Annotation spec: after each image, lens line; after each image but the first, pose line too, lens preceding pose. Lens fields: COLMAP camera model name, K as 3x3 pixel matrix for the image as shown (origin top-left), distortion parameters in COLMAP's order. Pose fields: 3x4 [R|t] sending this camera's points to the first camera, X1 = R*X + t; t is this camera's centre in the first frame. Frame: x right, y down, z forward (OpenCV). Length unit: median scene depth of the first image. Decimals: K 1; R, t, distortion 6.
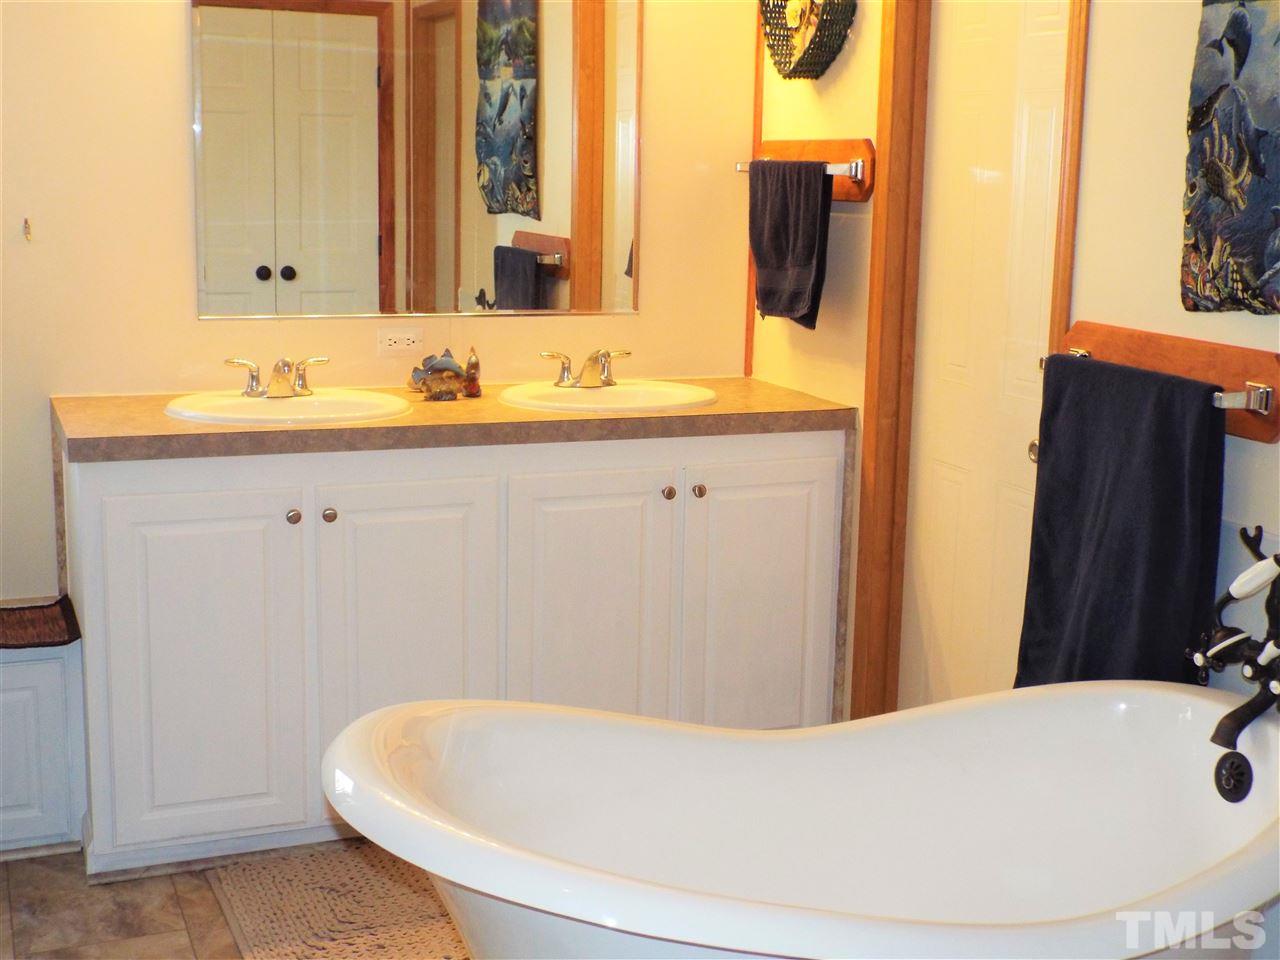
lens RADIAL K [[1668.0, 0, 640.0], [0, 1668.0, 480.0], [0, 0, 1]] dist [-0.004962, 0.029562]
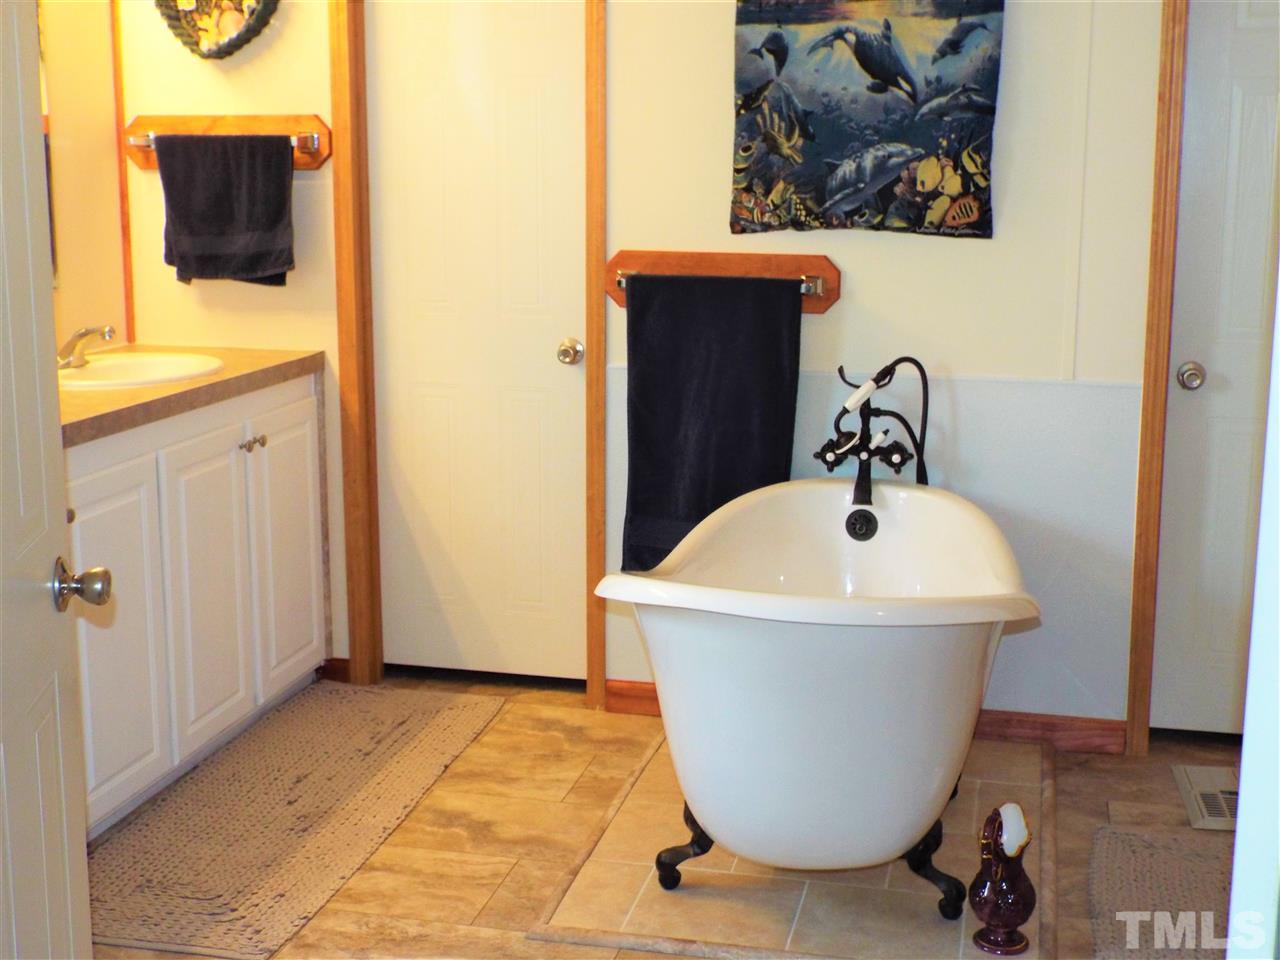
lens RADIAL K [[1668.0, 0, 640.0], [0, 1668.0, 480.0], [0, 0, 1]] dist [-0.004962, 0.029562]
pose [[0.600307, -0.186033, 0.777832, -0.944573], [0.162145, 0.980683, 0.109410, -0.066833], [-0.783161, 0.060442, 0.618875, 0.186268]]
